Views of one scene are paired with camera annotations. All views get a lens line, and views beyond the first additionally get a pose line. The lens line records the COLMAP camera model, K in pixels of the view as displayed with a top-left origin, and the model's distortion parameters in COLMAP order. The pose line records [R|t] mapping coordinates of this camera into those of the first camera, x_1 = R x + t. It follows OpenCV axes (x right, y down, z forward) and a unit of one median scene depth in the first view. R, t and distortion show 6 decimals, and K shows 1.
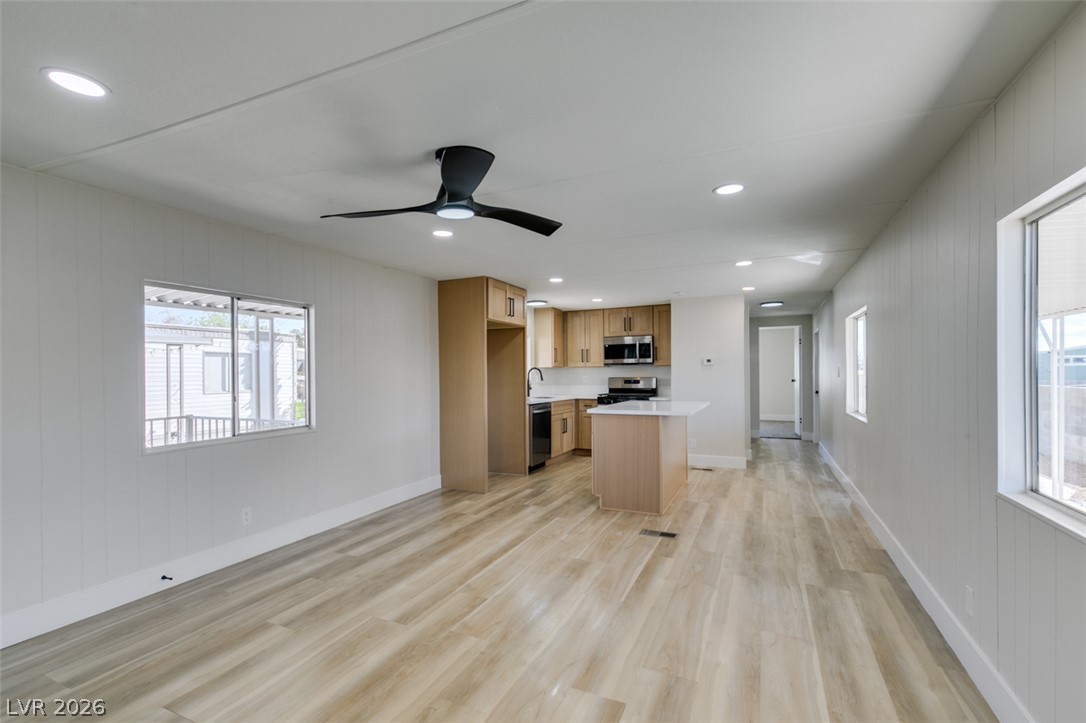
lens RADIAL K [[486.9, 0, 542.7], [0, 486.9, 368.7], [0, 0, 1]] dist [0.003844, -0.002929]
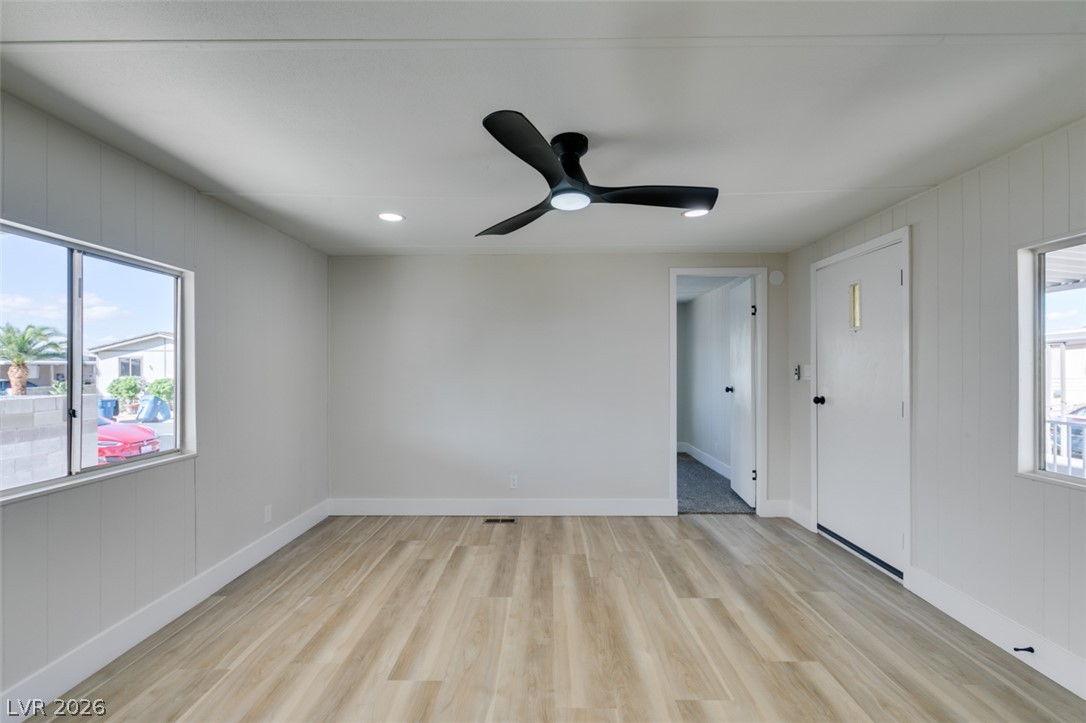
lens RADIAL K [[486.9, 0, 539.5], [0, 486.9, 365.5], [0, 0, 1]] dist [0.003844, -0.002929]
pose [[-0.917412, 0.005574, -0.397899, 0.156601], [0.006931, 0.999974, -0.001972, -0.001319], [0.397878, -0.004567, -0.917427, 1.158078]]
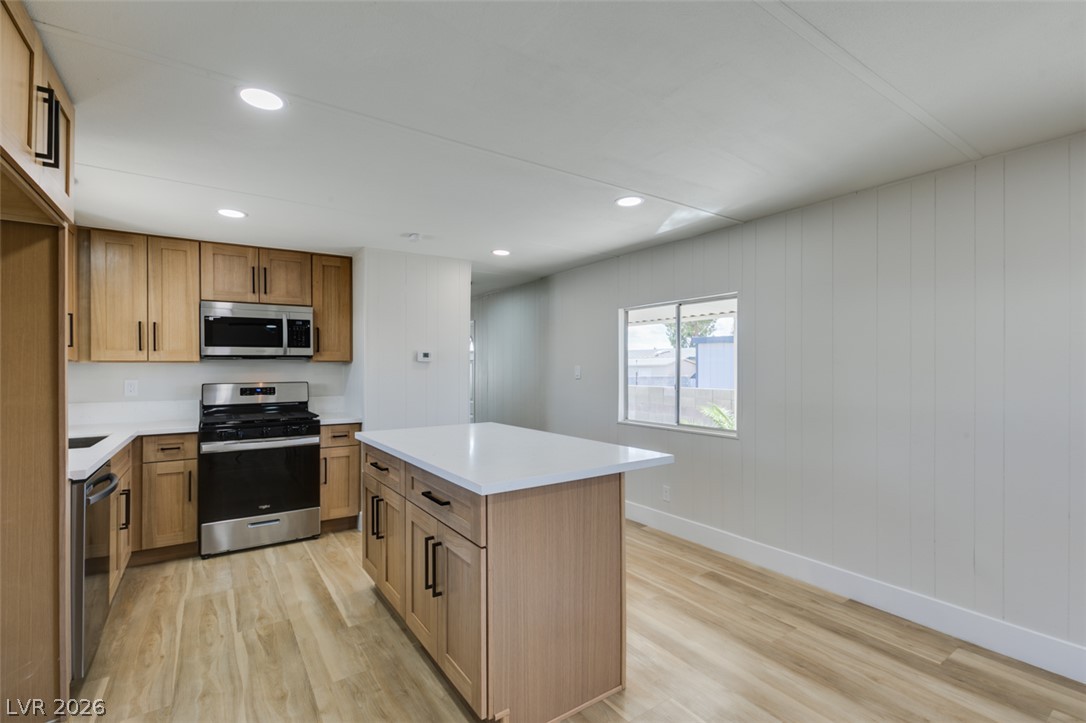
lens RADIAL K [[486.9, 0, 538.8], [0, 486.9, 365.6], [0, 0, 1]] dist [0.003844, -0.002929]
pose [[0.520508, 0.007681, 0.853822, -0.242583], [-0.006703, 0.999965, -0.004909, -0.000250], [-0.853830, -0.003168, 0.520542, 1.027998]]
